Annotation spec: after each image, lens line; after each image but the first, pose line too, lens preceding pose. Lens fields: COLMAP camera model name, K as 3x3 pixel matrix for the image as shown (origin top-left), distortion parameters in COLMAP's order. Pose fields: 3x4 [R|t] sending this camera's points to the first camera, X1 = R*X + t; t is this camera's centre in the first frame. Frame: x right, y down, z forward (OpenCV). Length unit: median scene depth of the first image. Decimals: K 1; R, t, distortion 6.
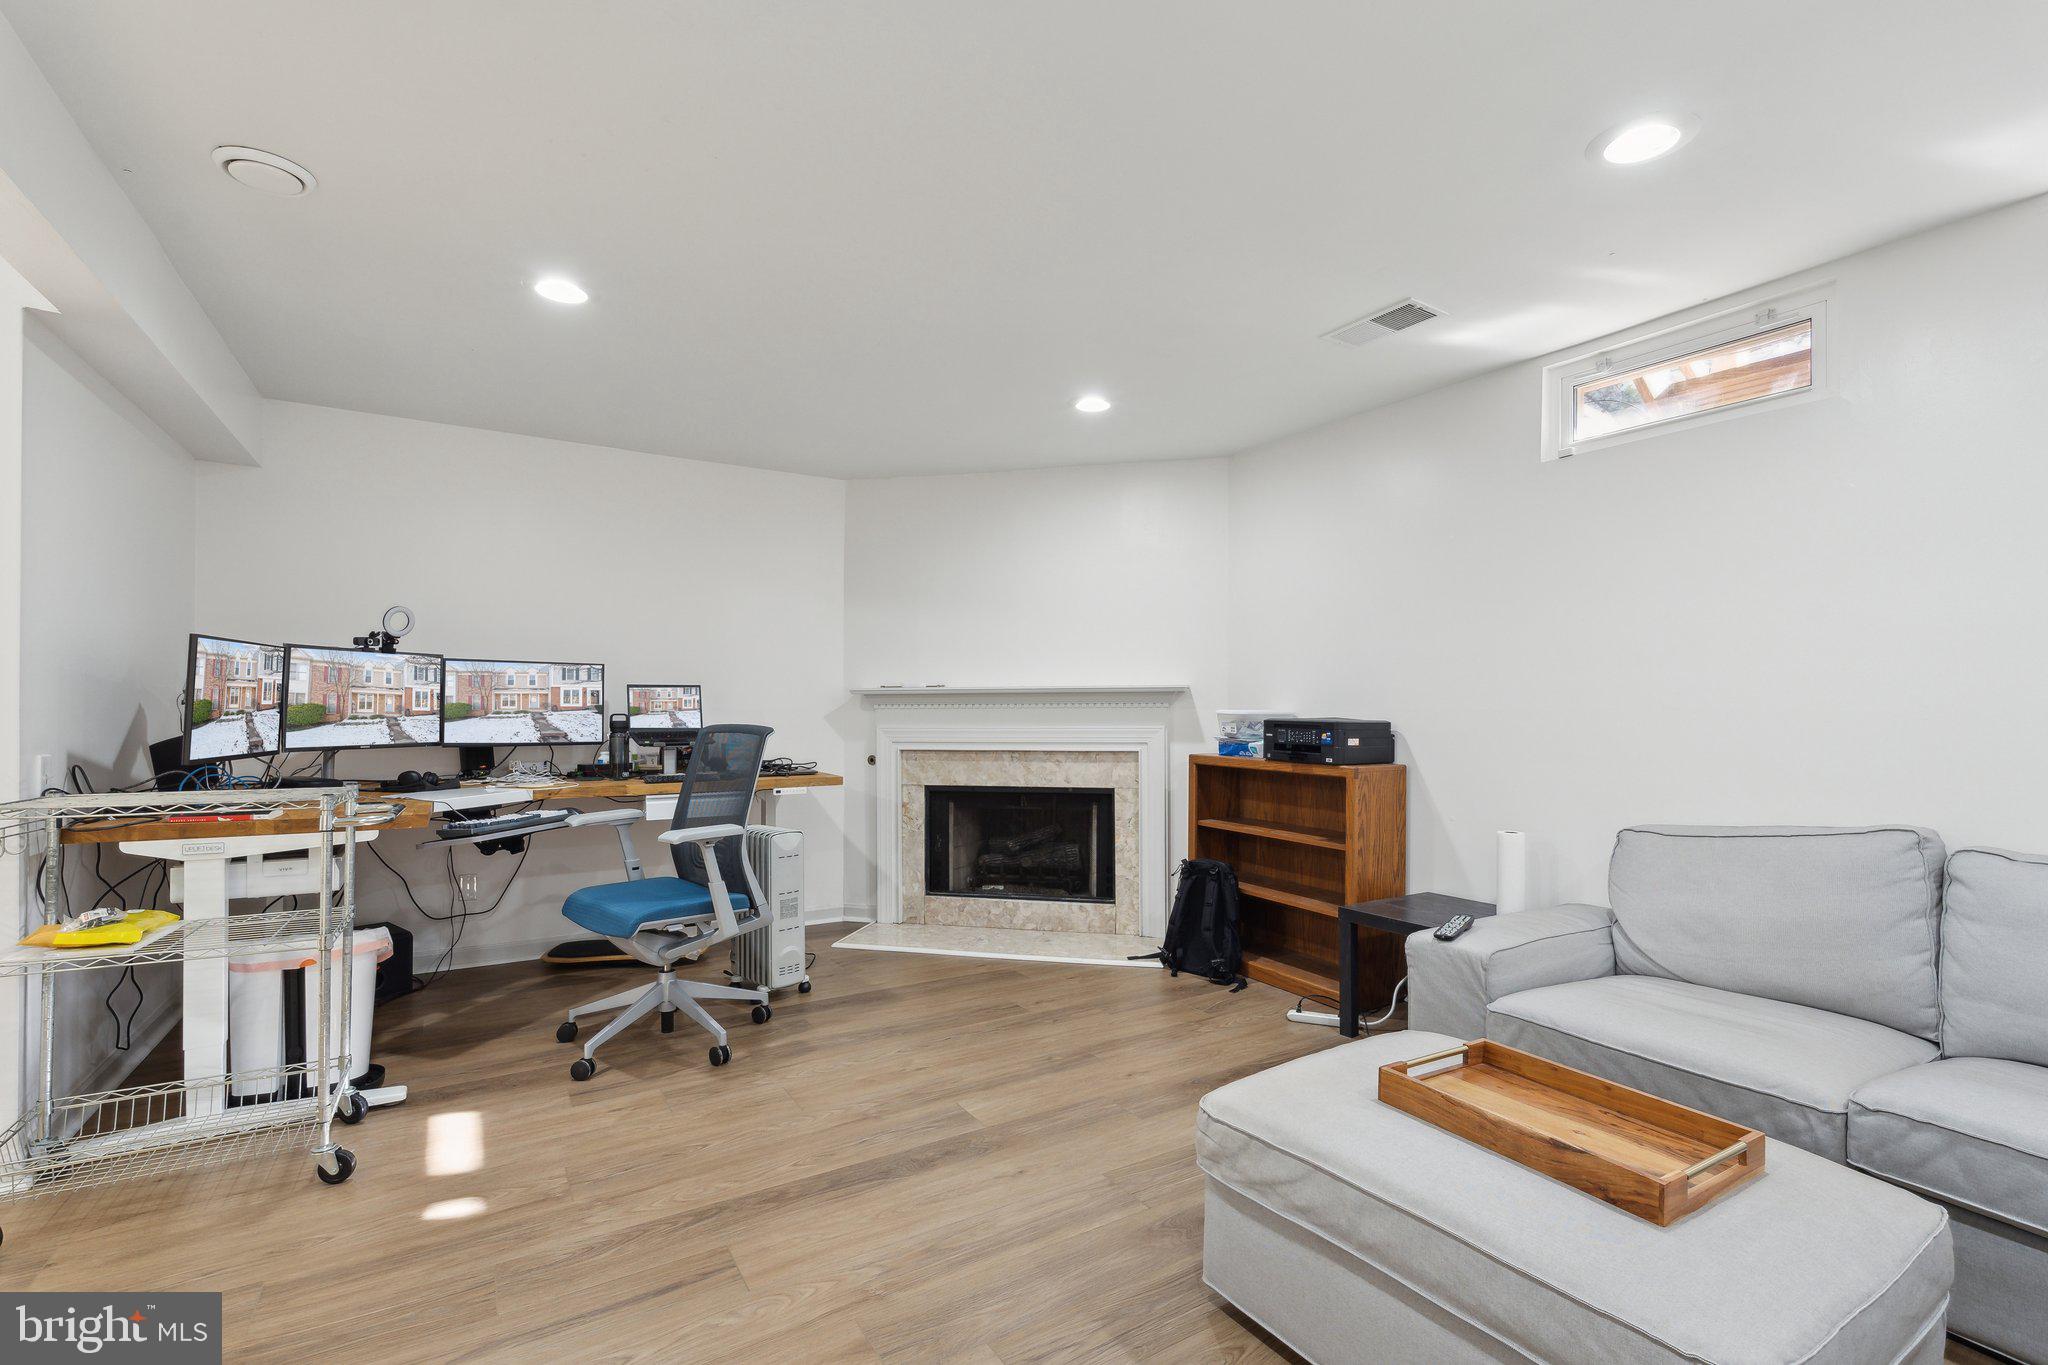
lens RADIAL K [[910.7, 0, 1031.9], [0, 910.7, 683.8], [0, 0, 1]] dist [-0.002546, 0.001136]
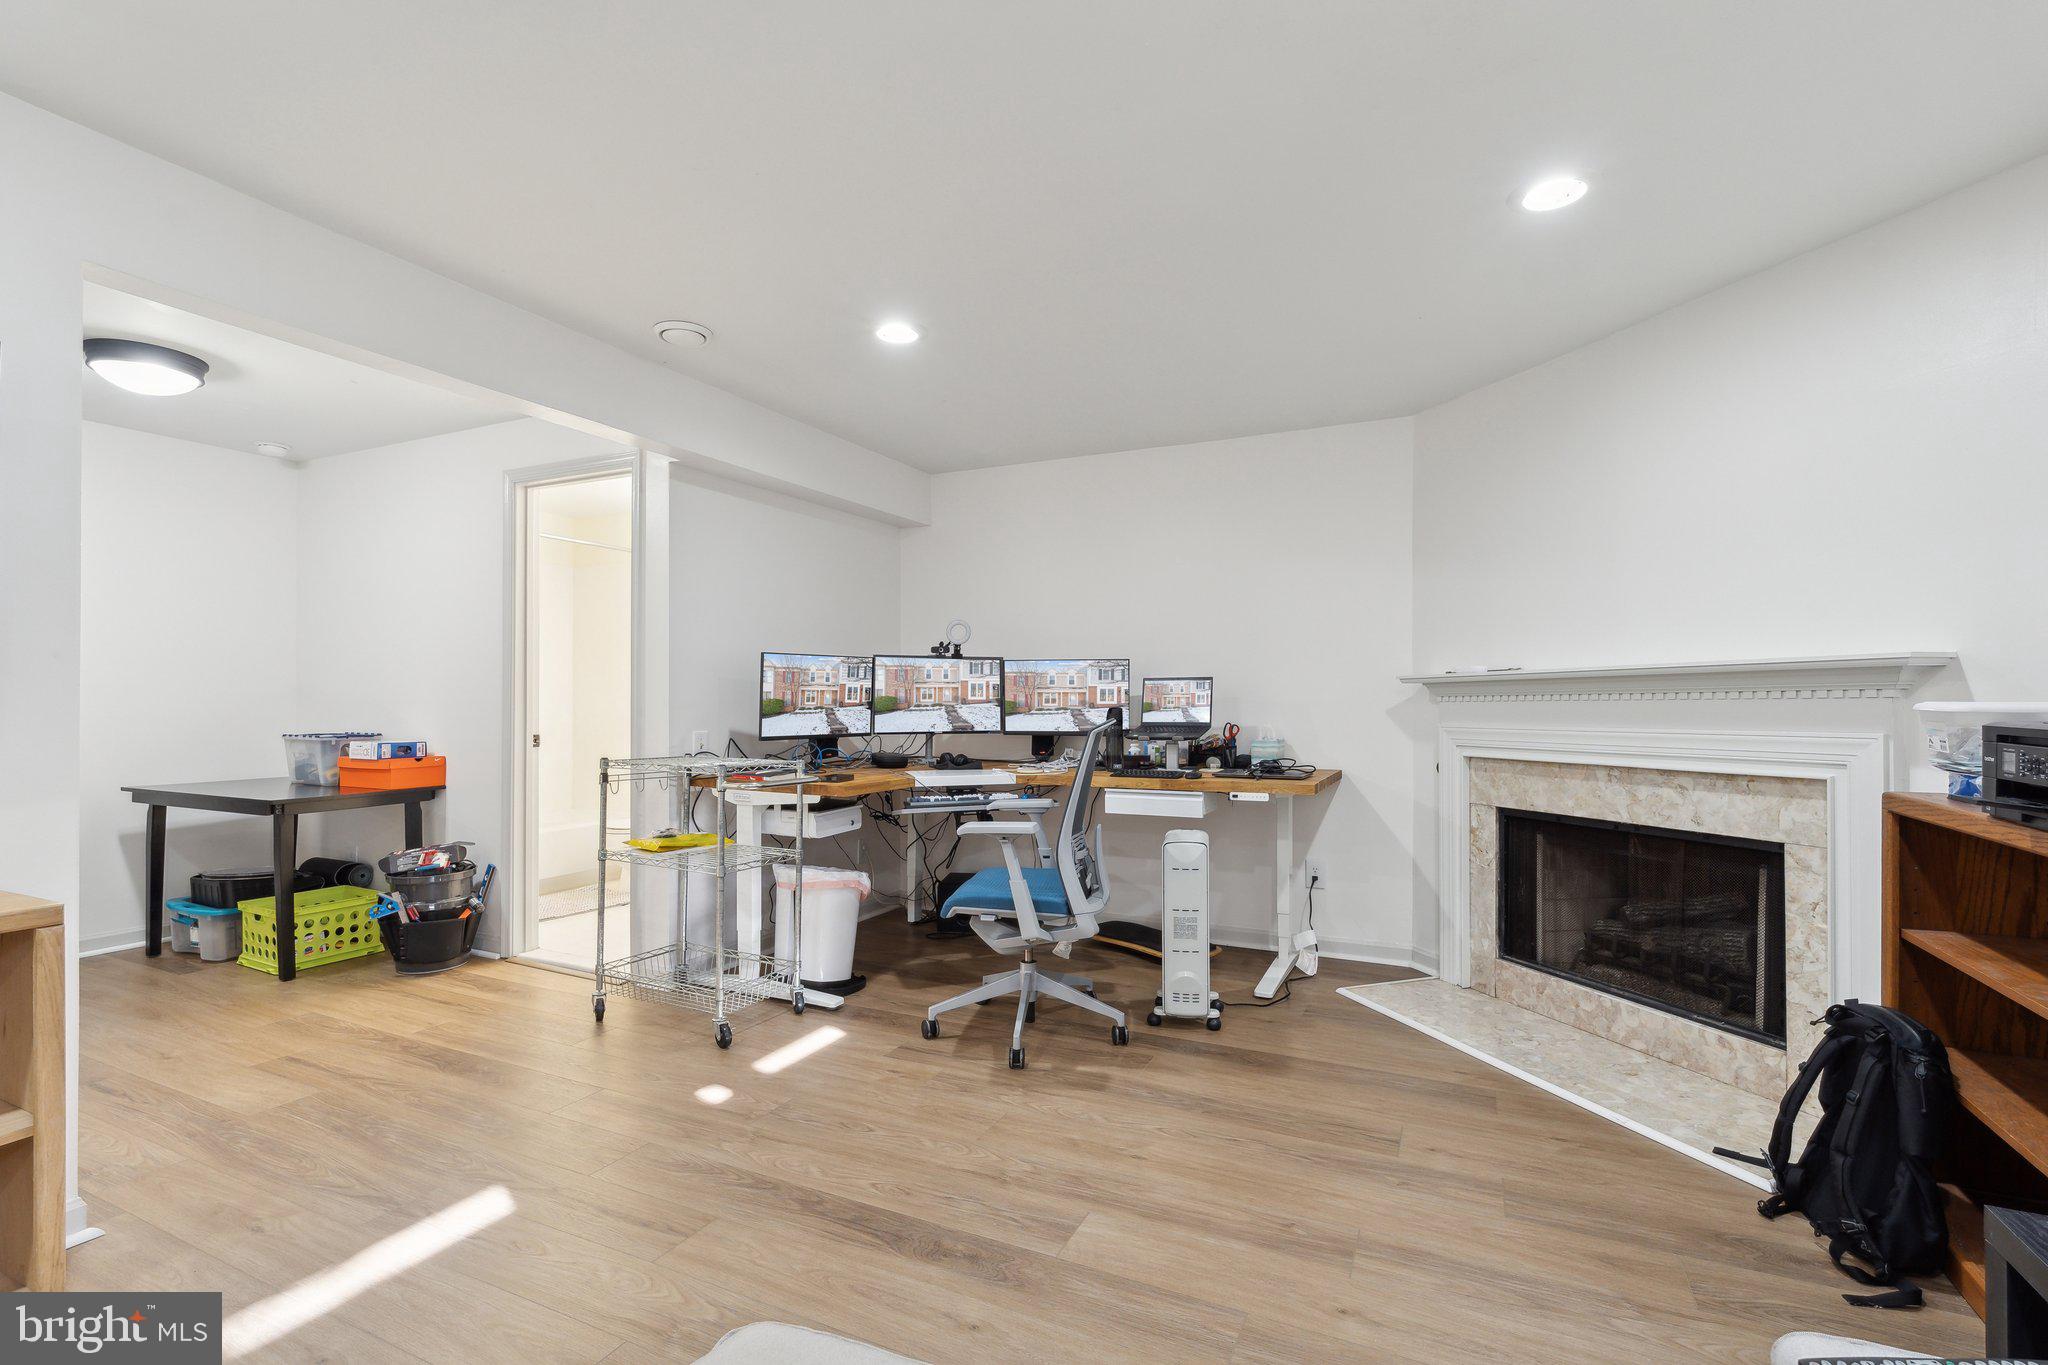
lens RADIAL K [[910.7, 0, 1031.9], [0, 910.7, 683.8], [0, 0, 1]] dist [-0.002546, 0.001136]
pose [[0.546996, -0.018574, -0.836929, 0.359053], [0.021477, 0.999736, -0.008151, 0.013768], [0.836860, -0.013517, 0.547250, 0.363749]]
